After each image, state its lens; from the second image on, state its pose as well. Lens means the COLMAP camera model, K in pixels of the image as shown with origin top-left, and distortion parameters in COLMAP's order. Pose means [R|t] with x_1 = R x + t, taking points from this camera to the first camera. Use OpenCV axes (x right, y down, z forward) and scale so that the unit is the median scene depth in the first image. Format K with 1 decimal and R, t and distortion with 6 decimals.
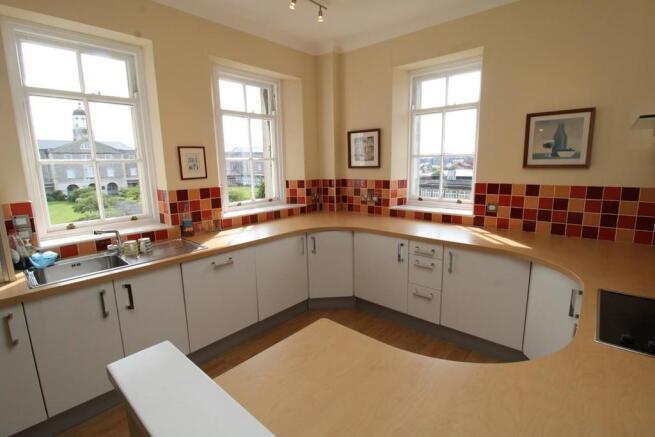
lens RADIAL K [[307.1, 0, 328.9], [0, 307.1, 216.0], [0, 0, 1]] dist [-0.005209, -0.010107]
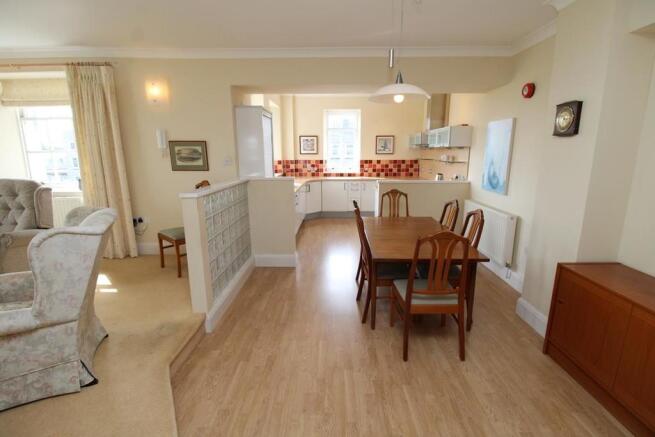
lens RADIAL K [[307.1, 0, 327.8], [0, 307.1, 218.0], [0, 0, 1]] dist [-0.005209, -0.010107]
pose [[0.777585, -0.113267, 0.618492, -1.220545], [0.095570, 0.993503, 0.061791, 0.169742], [-0.621473, 0.011062, 0.783358, -0.762947]]
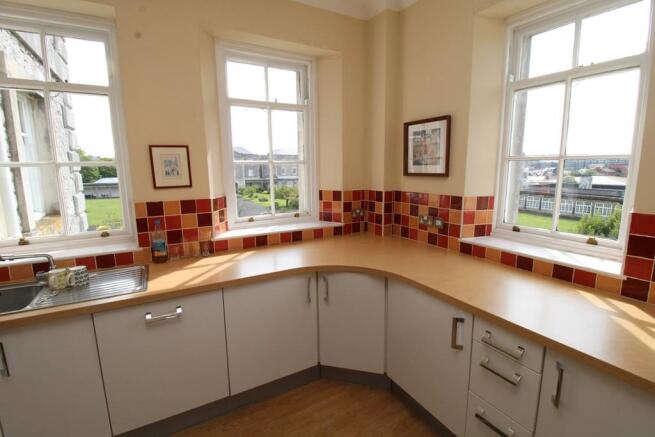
lens RADIAL K [[307.1, 0, 330.3], [0, 307.1, 216.5], [0, 0, 1]] dist [-0.005209, -0.010107]
pose [[0.949553, 0.057935, -0.308208, 0.142000], [-0.060581, 0.998163, 0.000986, -0.061248], [0.307699, 0.017735, 0.951318, 0.329879]]
